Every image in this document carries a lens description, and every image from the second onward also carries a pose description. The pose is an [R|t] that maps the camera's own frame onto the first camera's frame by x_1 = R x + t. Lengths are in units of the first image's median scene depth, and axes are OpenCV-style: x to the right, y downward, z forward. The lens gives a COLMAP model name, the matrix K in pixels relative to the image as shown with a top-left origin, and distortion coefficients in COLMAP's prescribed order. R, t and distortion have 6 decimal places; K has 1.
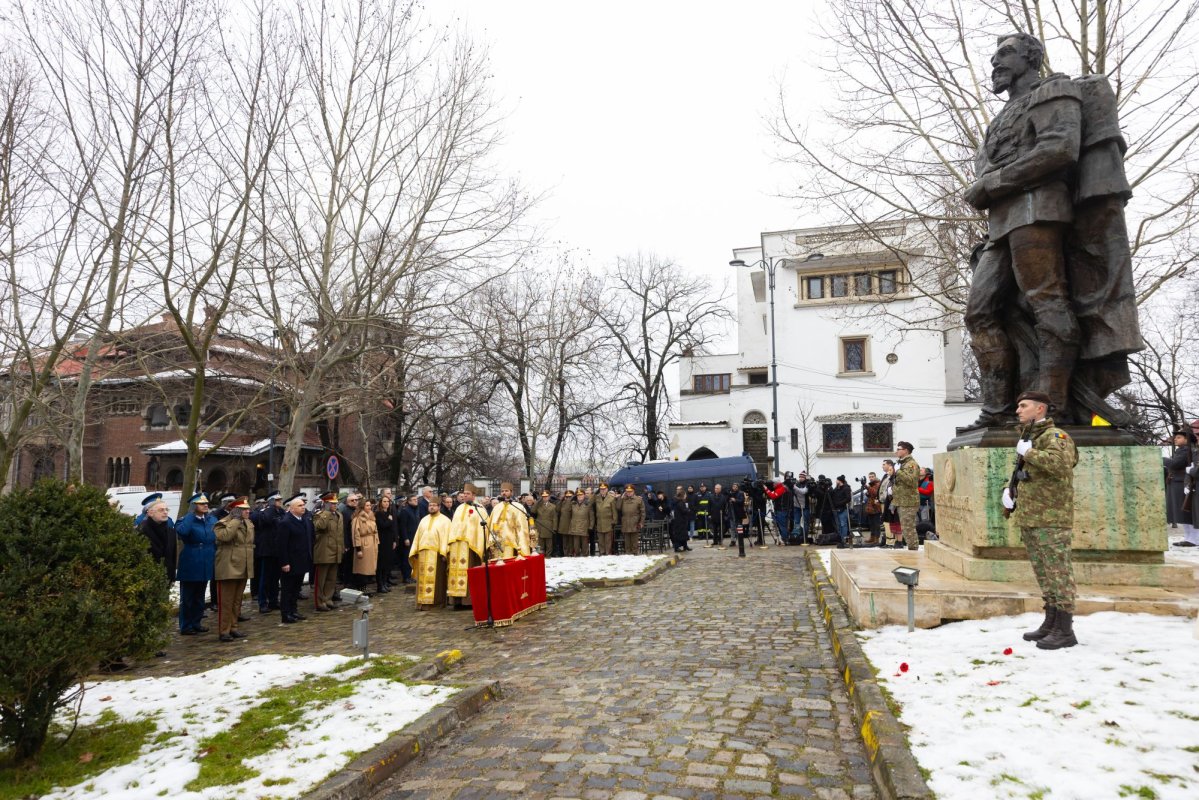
lens RADIAL K [[652.6, 0, 617.8], [0, 652.6, 419.4], [0, 0, 1]] dist [-0.000786, -0.001176]
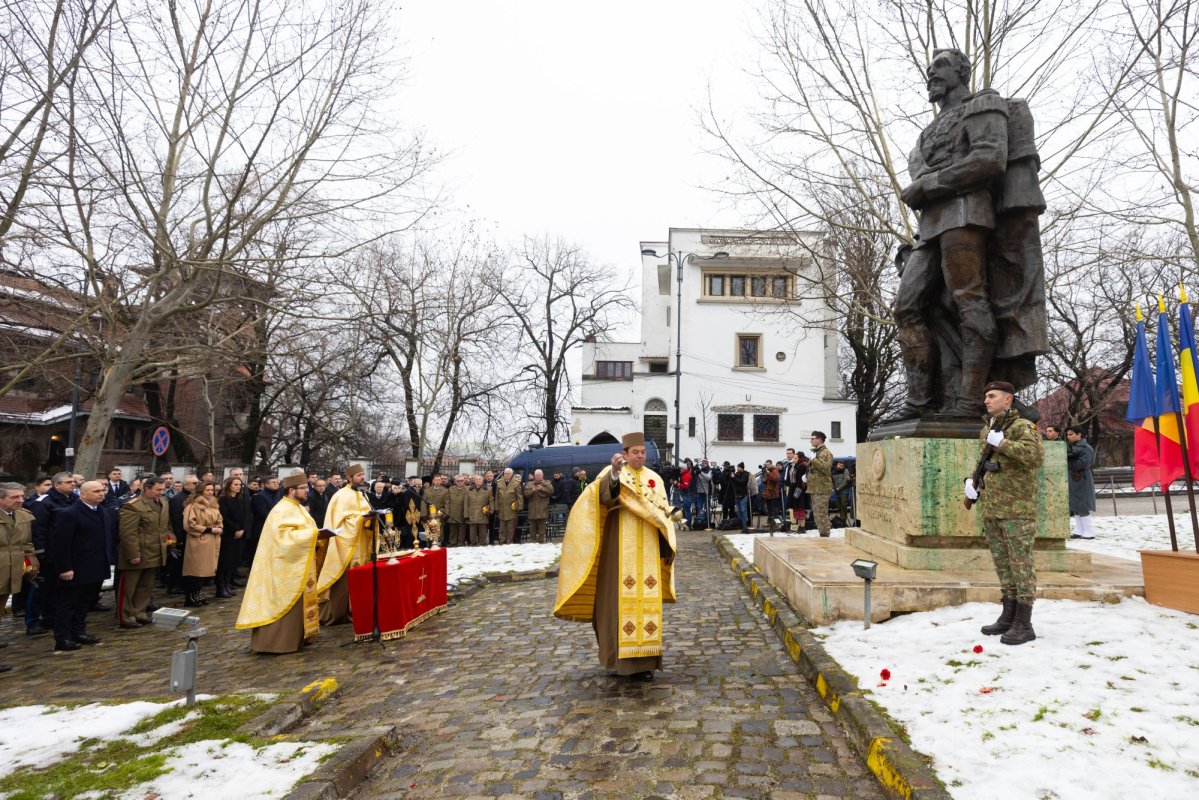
lens RADIAL K [[620.6, 0, 685.8], [0, 620.6, 398.9], [0, 0, 1]] dist [0.006695, -0.000429]
pose [[0.959957, 0.047059, 0.276165, -0.037673], [-0.043429, 0.998871, -0.019248, 0.010506], [-0.276759, 0.006484, 0.960917, 0.103956]]
